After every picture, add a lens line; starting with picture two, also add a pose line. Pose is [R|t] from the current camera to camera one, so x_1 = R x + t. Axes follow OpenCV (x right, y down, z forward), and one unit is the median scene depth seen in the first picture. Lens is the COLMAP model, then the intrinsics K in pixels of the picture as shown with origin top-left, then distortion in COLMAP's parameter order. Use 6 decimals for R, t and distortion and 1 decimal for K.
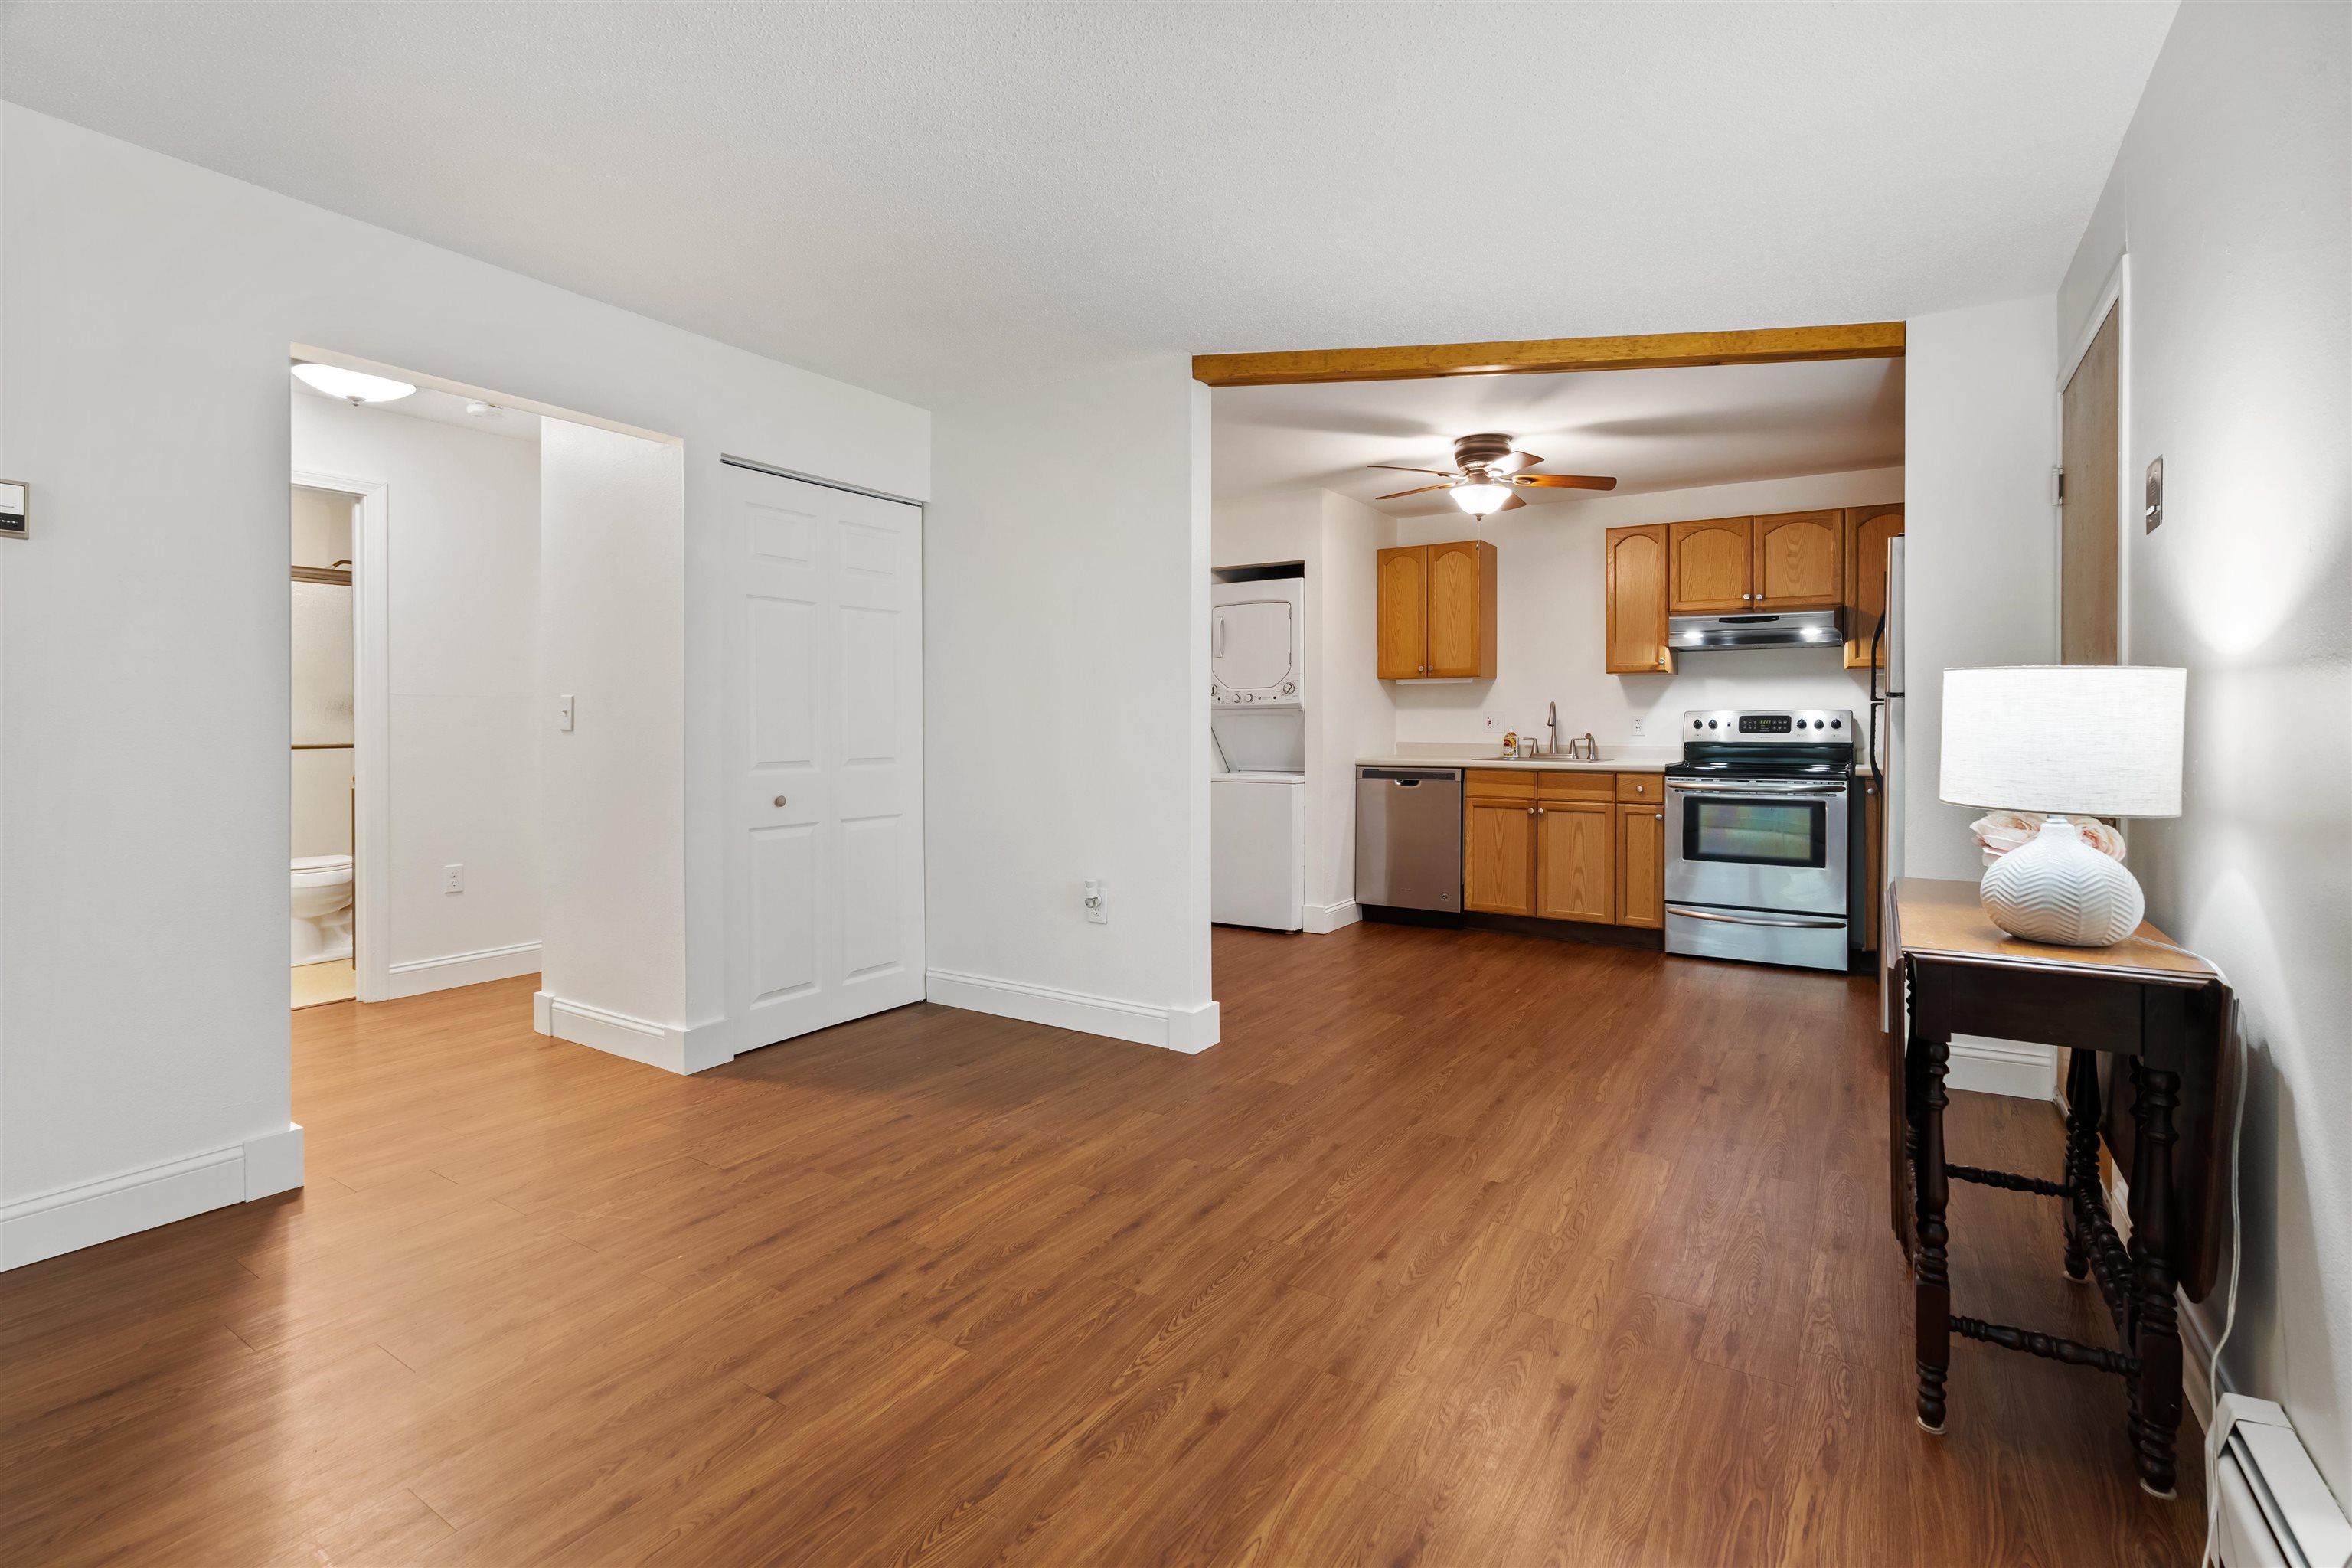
lens RADIAL K [[1051.8, 0, 1152.0], [0, 1051.8, 734.5], [0, 0, 1]] dist [-0.057812, -0.000065]
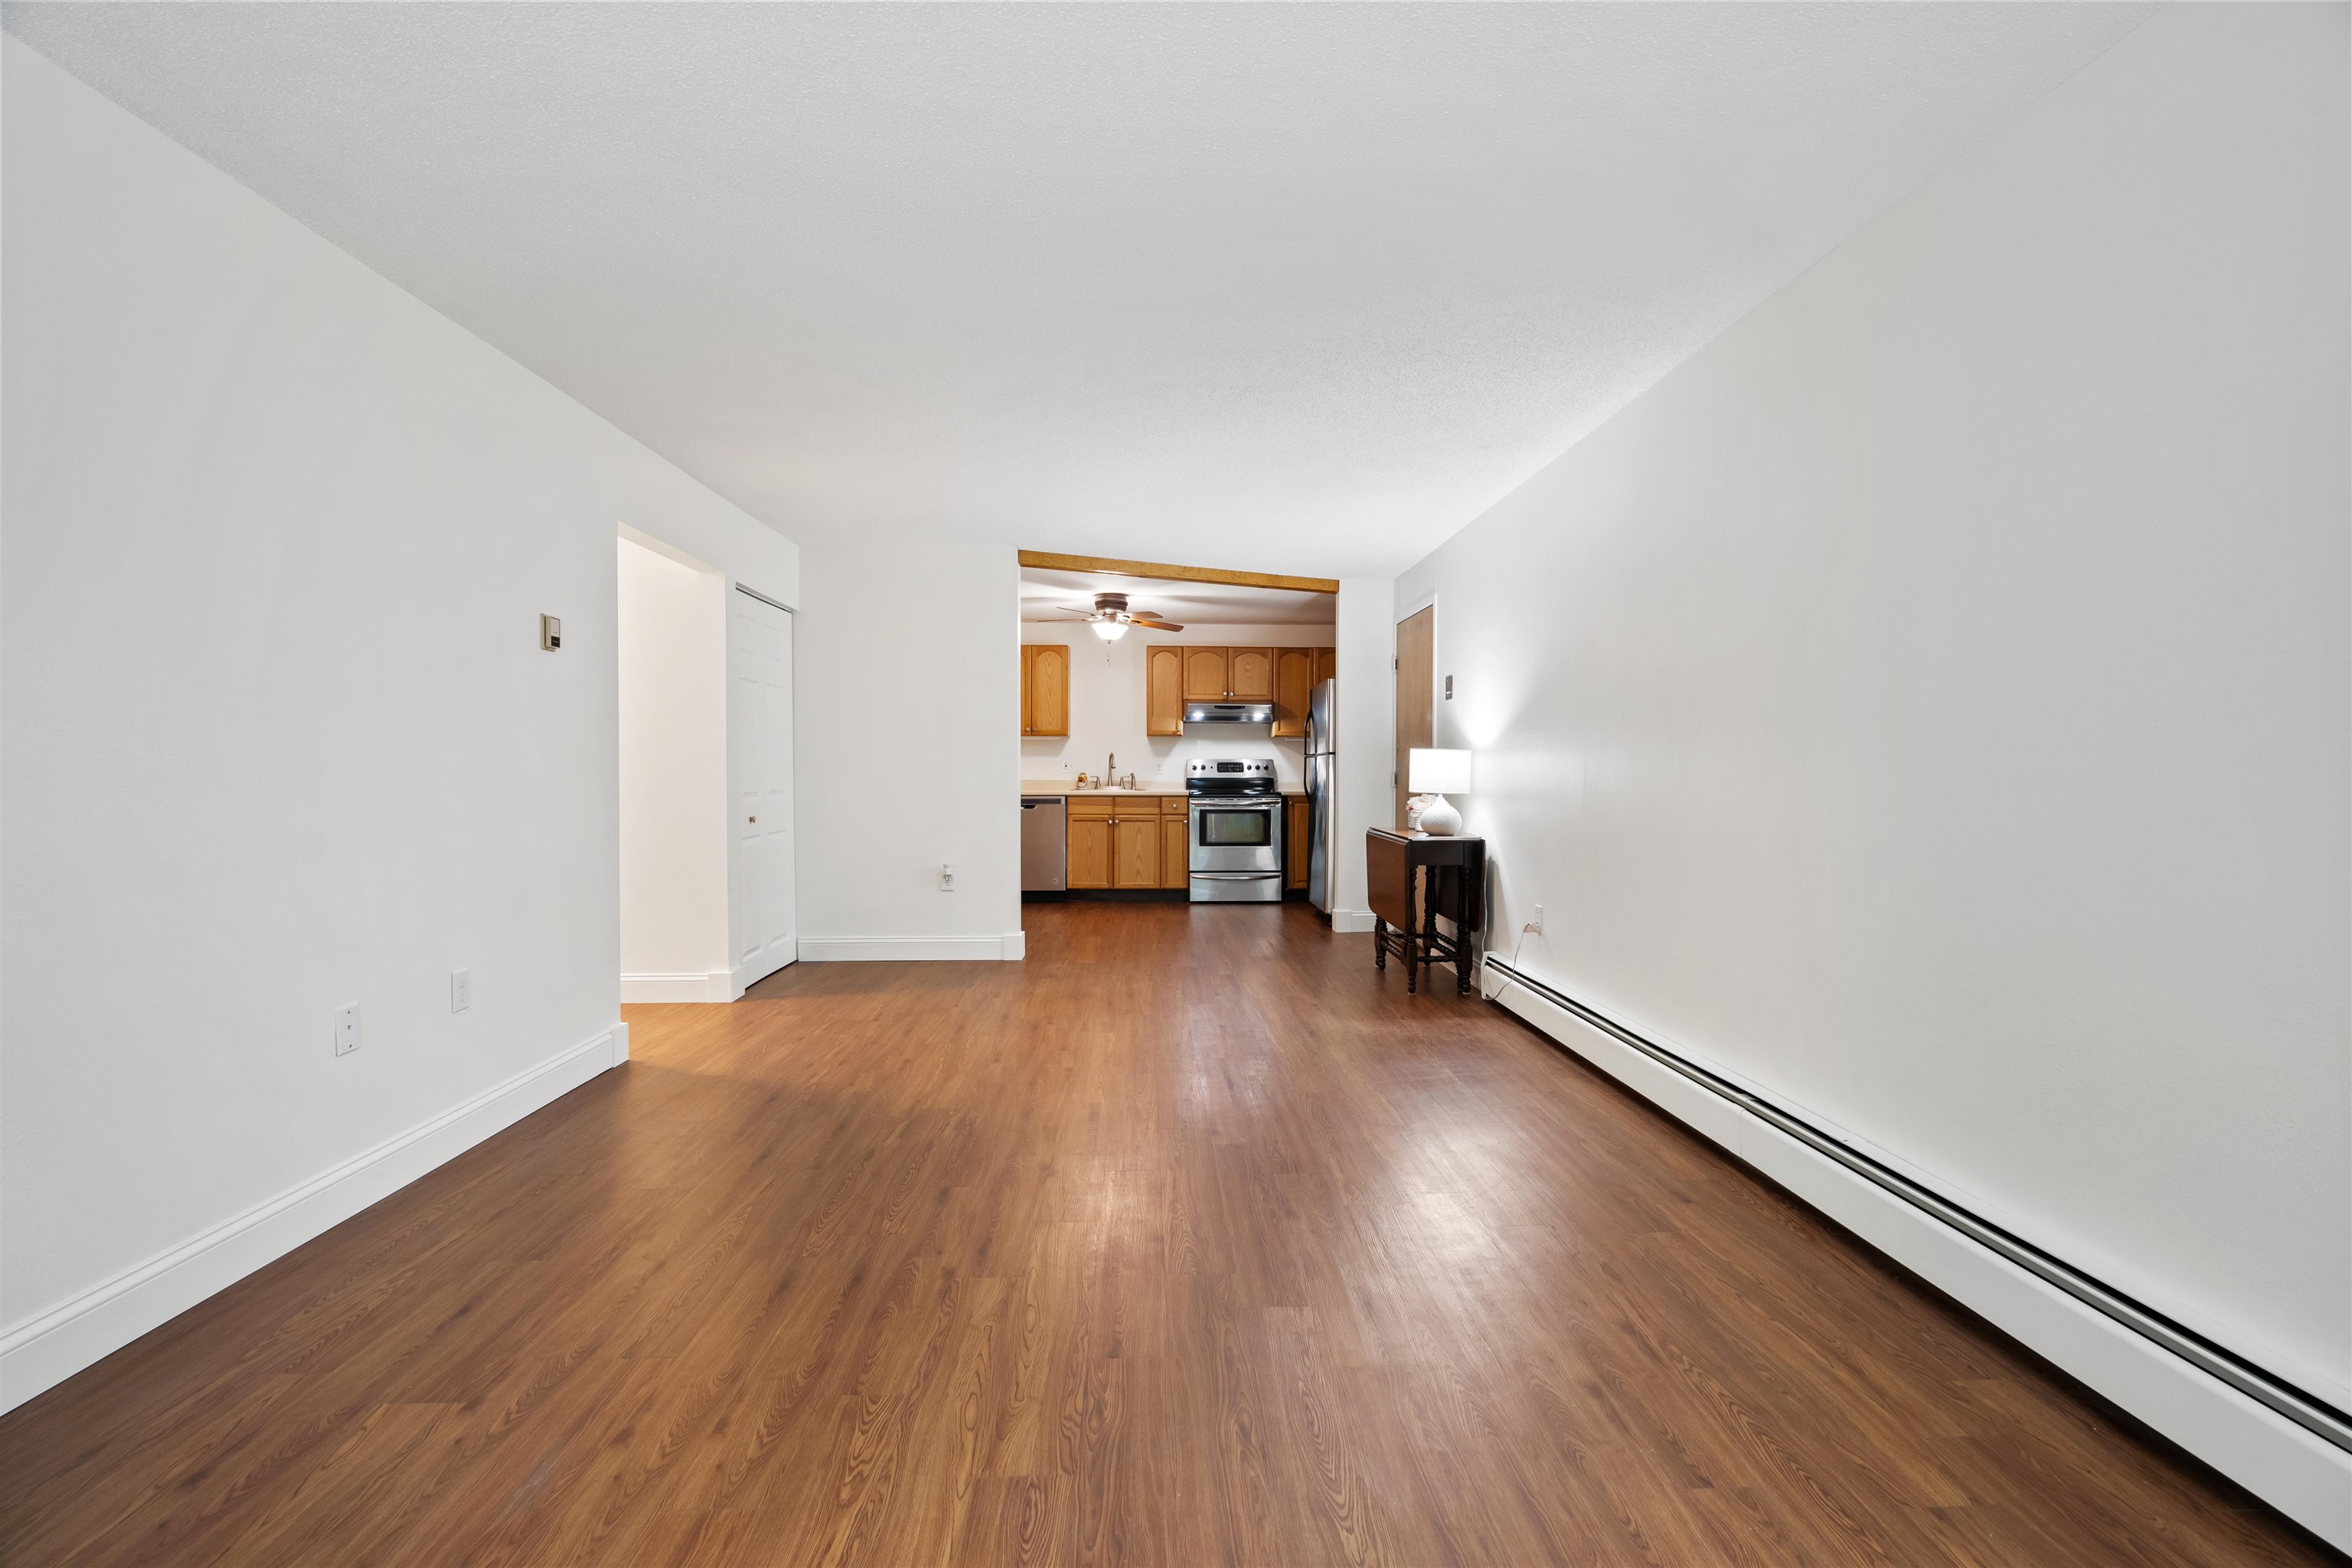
lens RADIAL K [[1081.2, 0, 1184.4], [0, 1081.2, 743.0], [0, 0, 1]] dist [-0.002336, -0.000393]
pose [[0.794619, 0.015876, 0.606901, -0.551343], [0.004629, 0.999471, -0.032206, 0.007273], [-0.607091, 0.028401, 0.794124, -0.378348]]
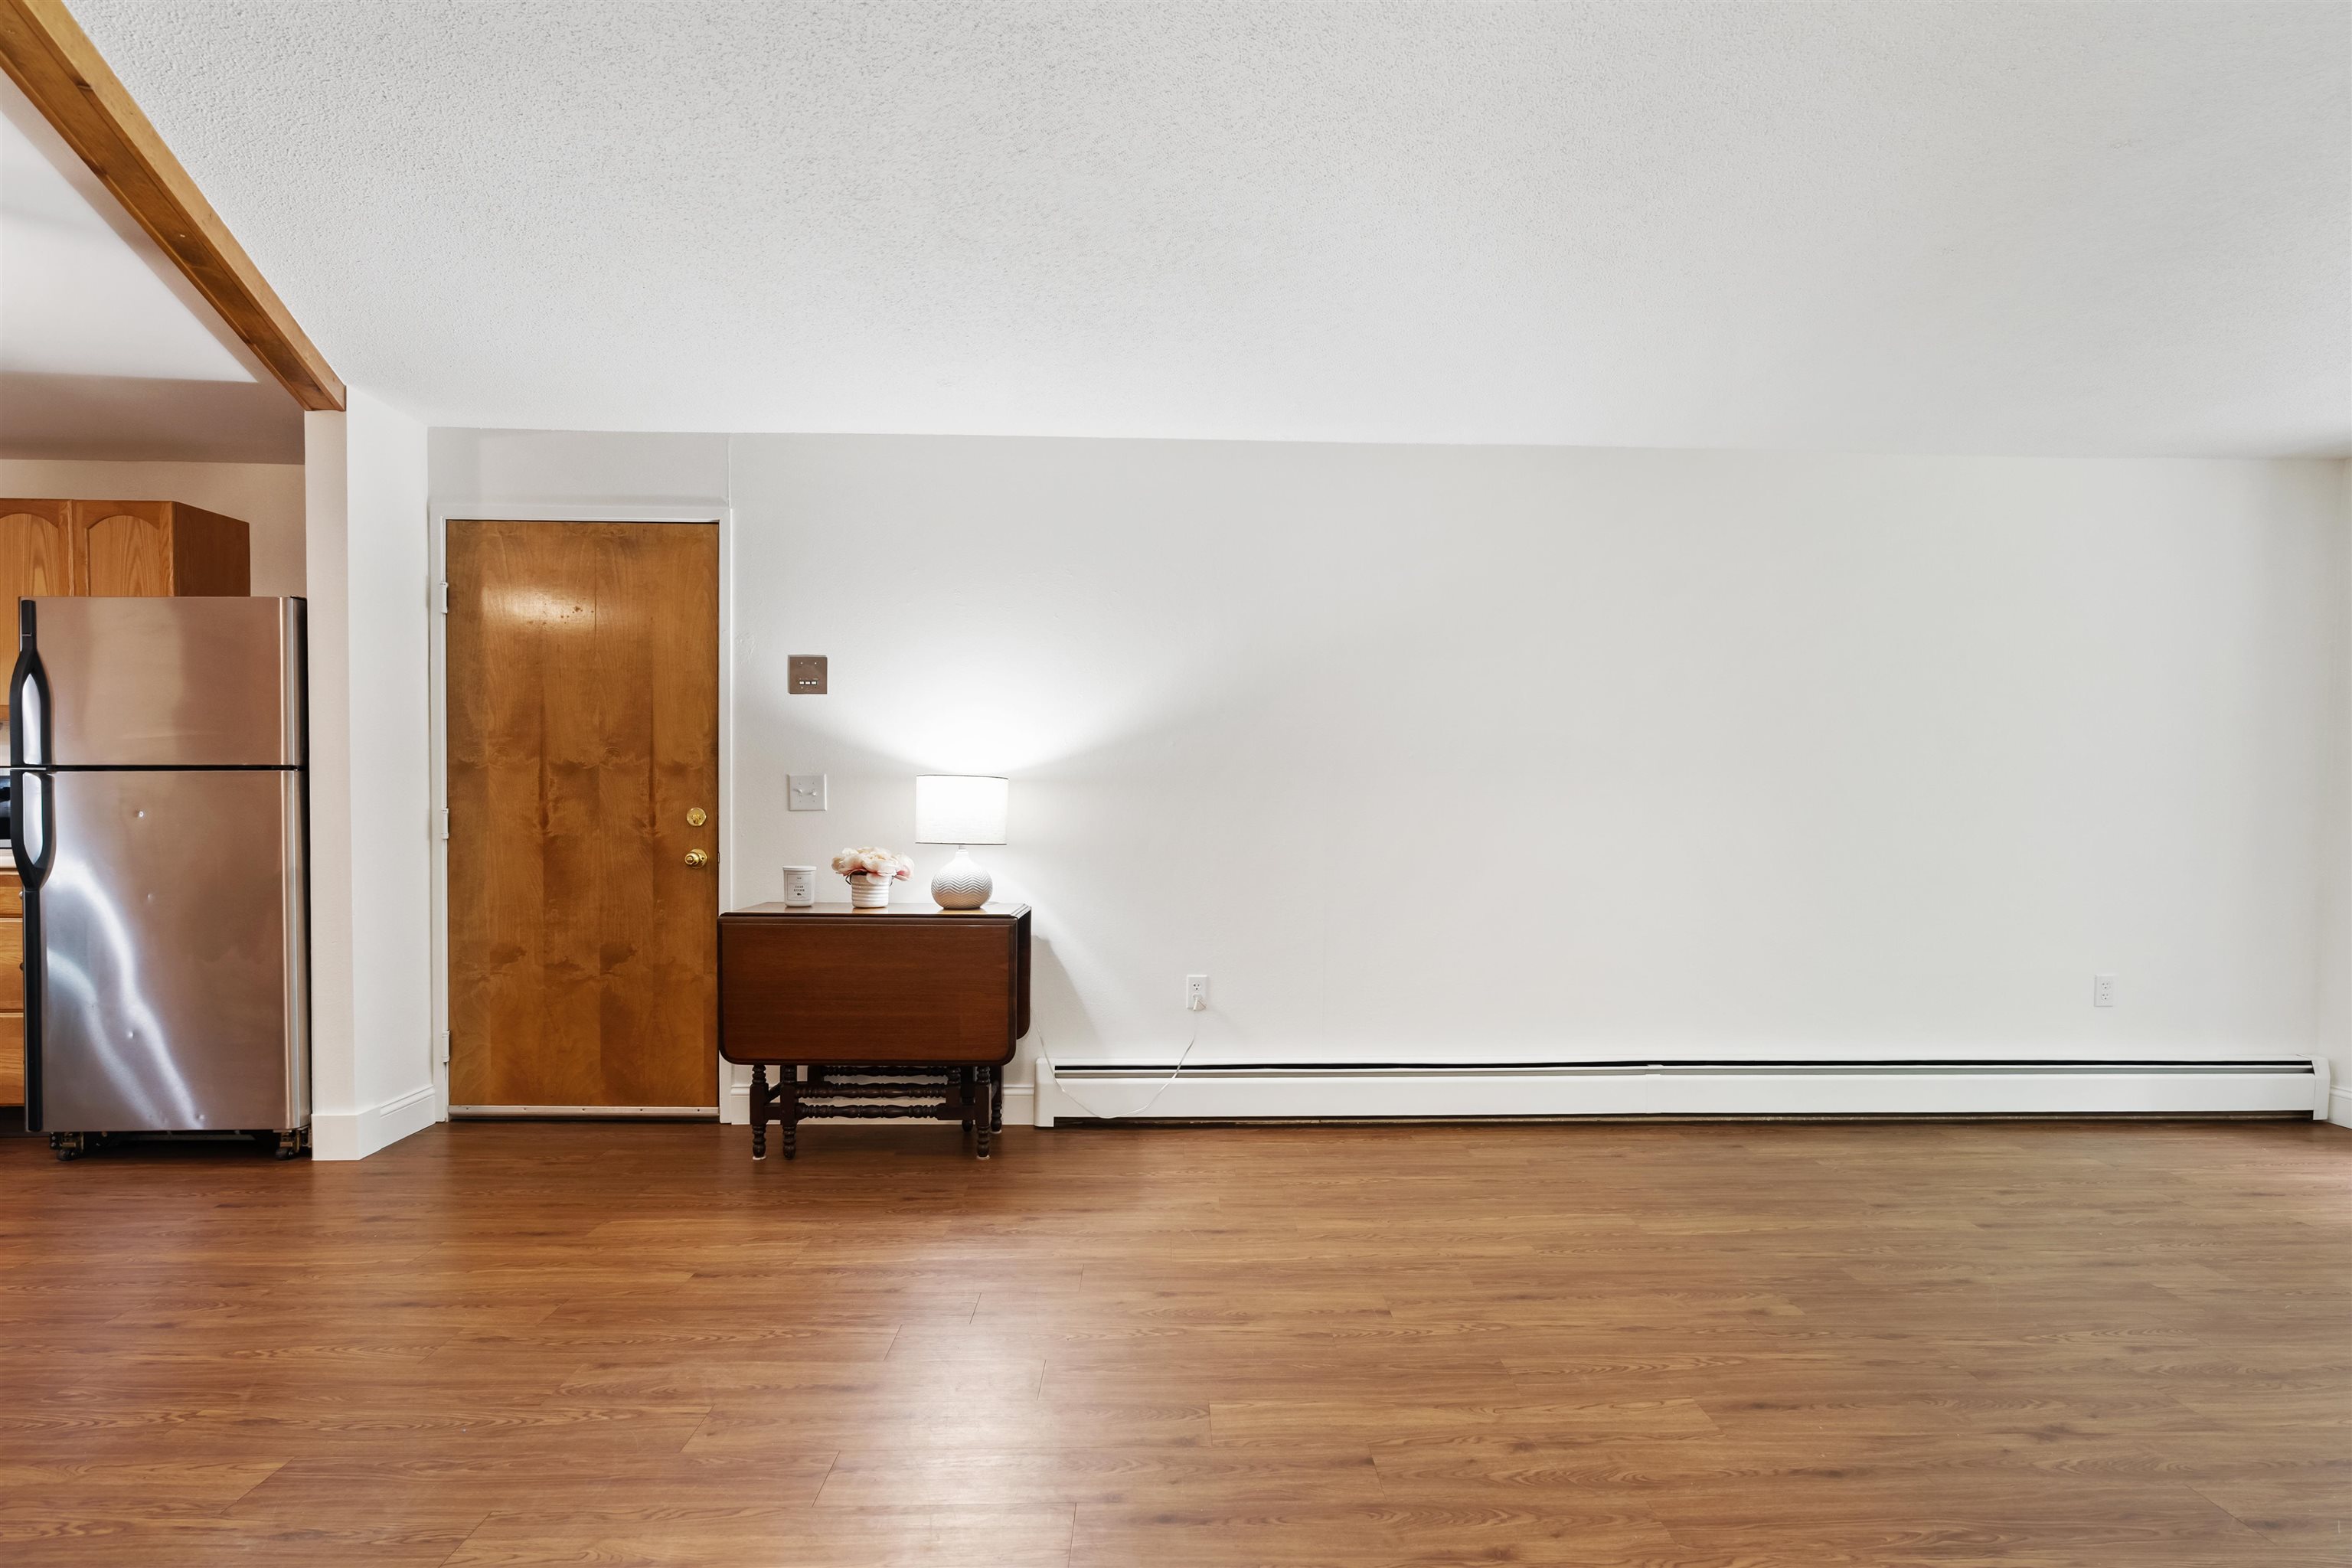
lens RADIAL K [[1203.9, 0, 1179.6], [0, 1203.9, 810.0], [0, 0, 1]] dist [-0.005410, -0.000932]
pose [[-0.590671, -0.017367, 0.806725, -0.408149], [0.001665, 0.999740, 0.022741, -0.016262], [-0.806911, 0.014776, -0.590489, 0.616775]]
